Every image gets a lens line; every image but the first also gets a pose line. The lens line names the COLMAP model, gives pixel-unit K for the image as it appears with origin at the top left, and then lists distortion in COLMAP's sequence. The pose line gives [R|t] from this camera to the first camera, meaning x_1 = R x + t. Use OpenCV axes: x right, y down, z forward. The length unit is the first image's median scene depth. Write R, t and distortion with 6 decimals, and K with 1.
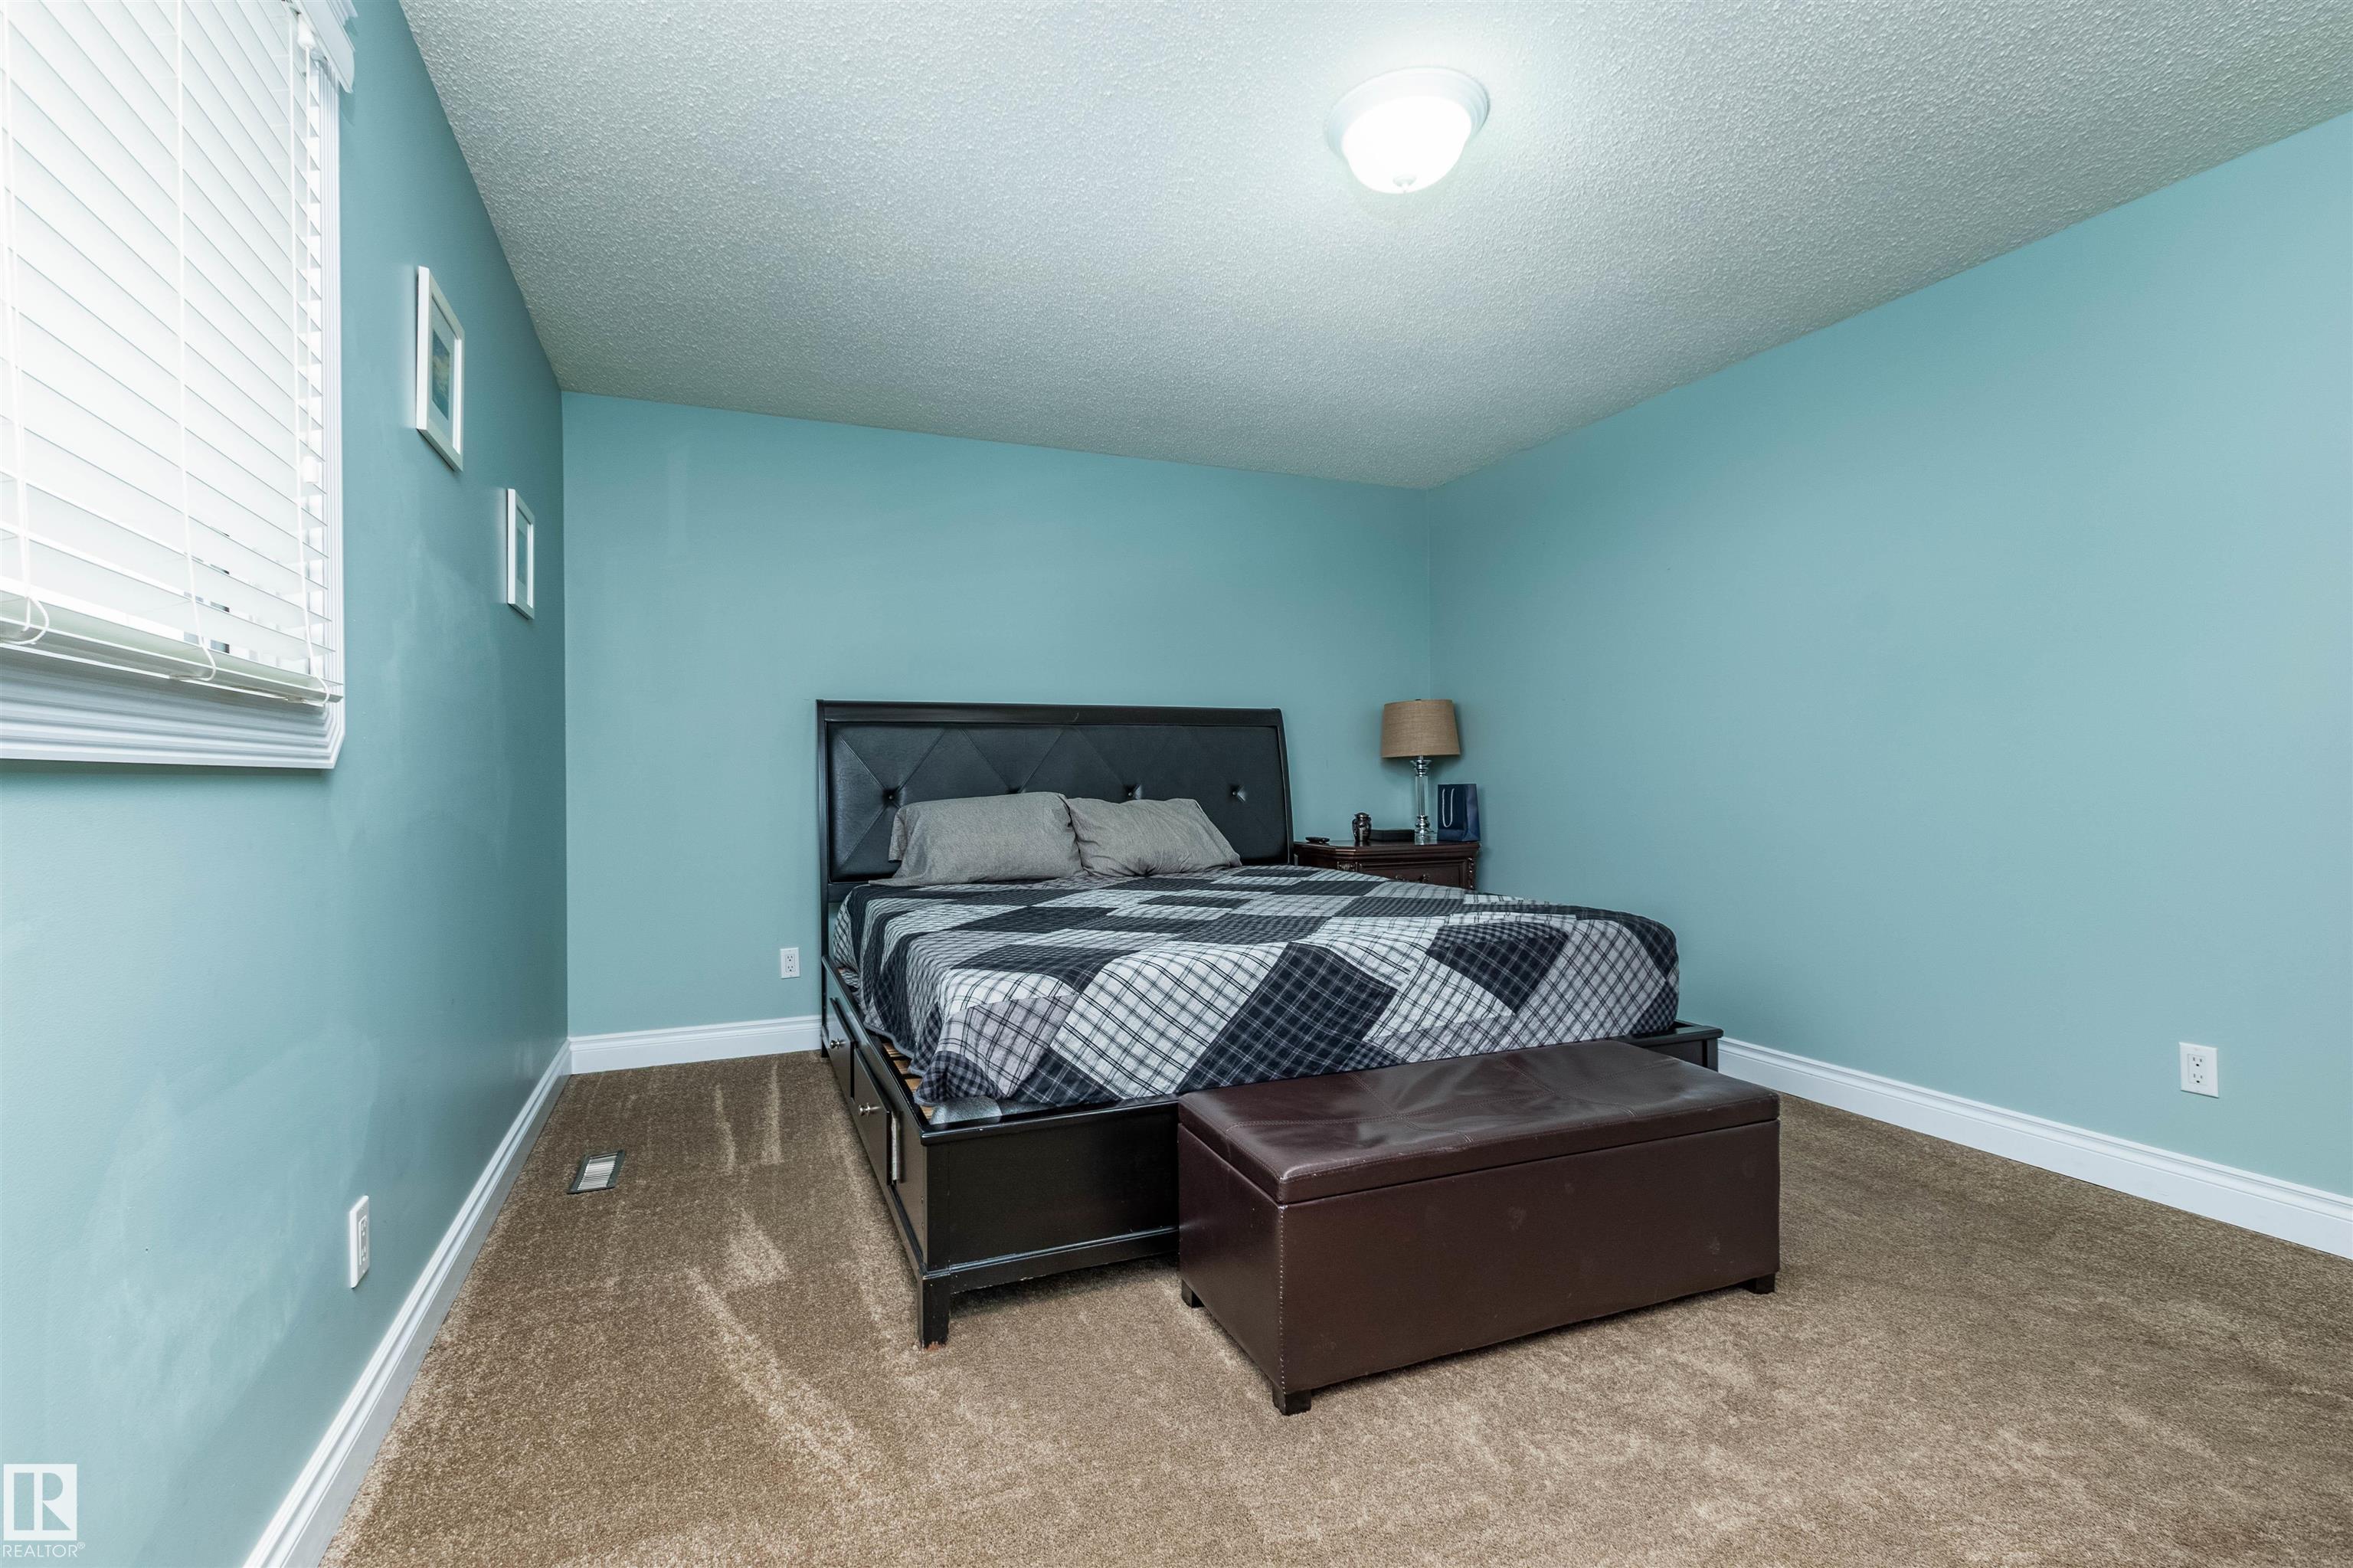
lens RADIAL K [[1055.4, 0, 1152.2], [0, 1055.4, 773.2], [0, 0, 1]] dist [0.005669, 0.000172]
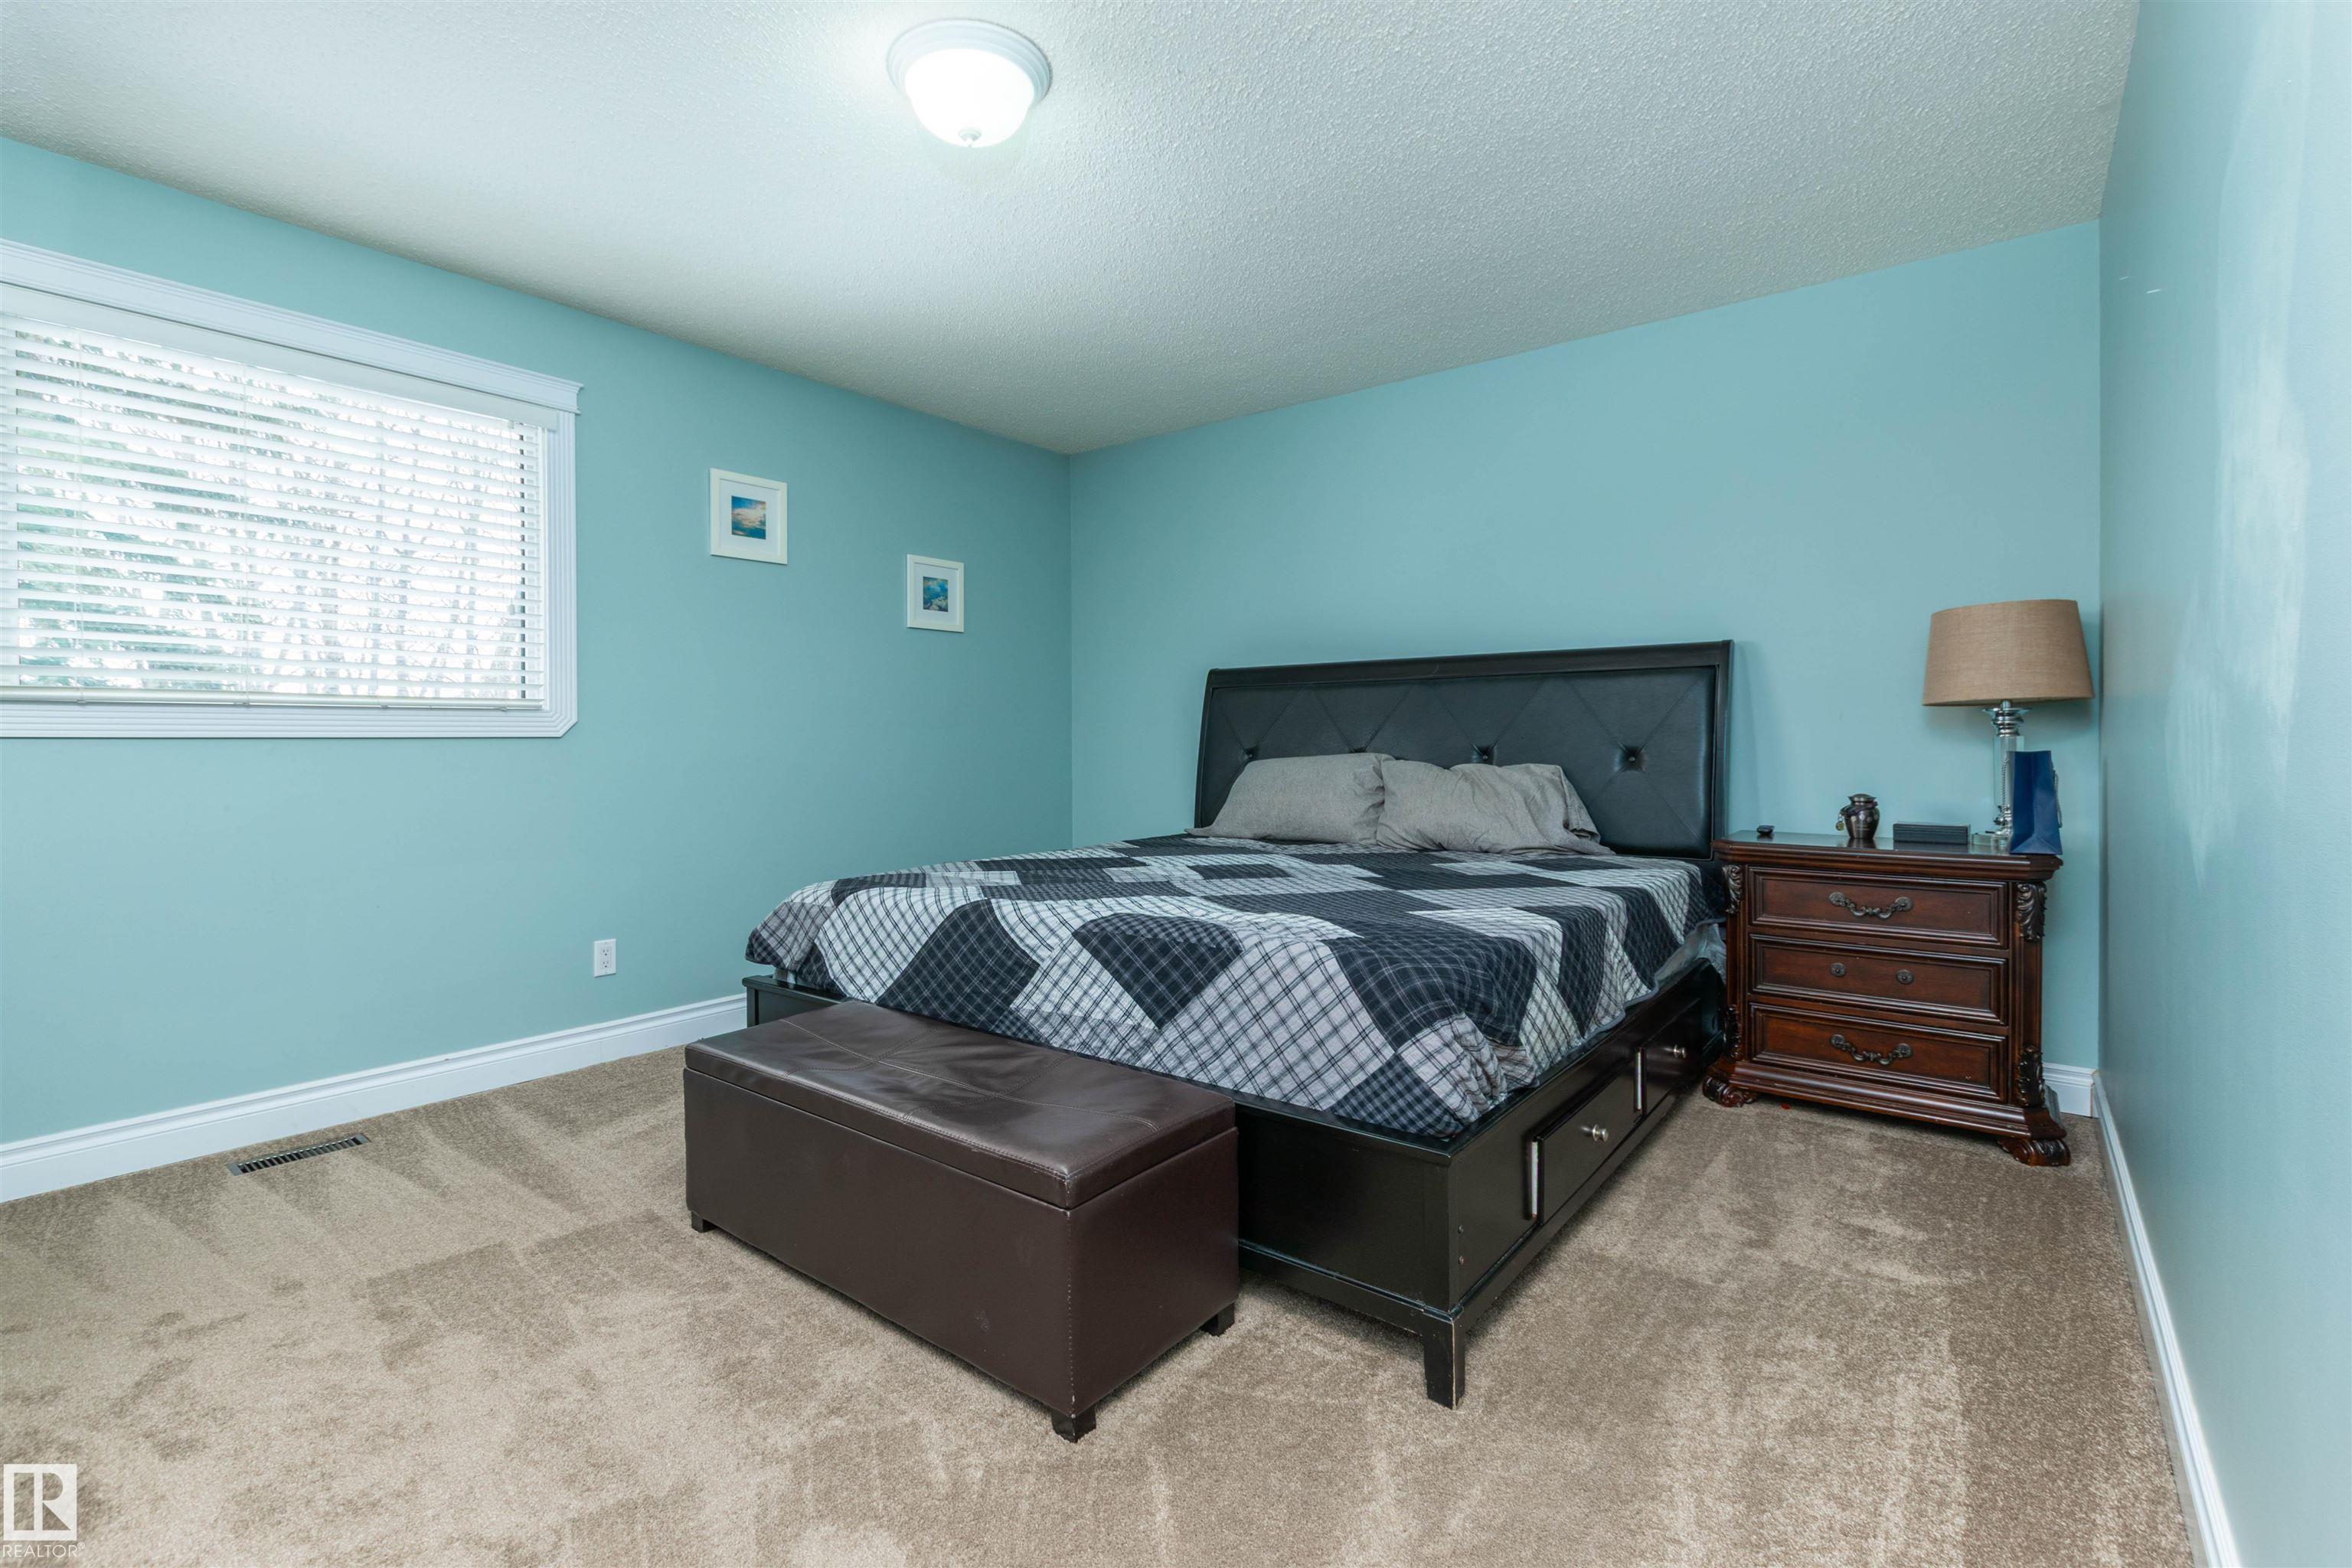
lens RADIAL K [[1054.9, 0, 1167.3], [0, 1054.9, 788.2], [0, 0, 1]] dist [0.005669, 0.000172]
pose [[0.499023, 0.042971, -0.865523, 1.074138], [0.003262, 0.998670, 0.051462, -0.001112], [0.866583, -0.028504, 0.498218, 0.617626]]
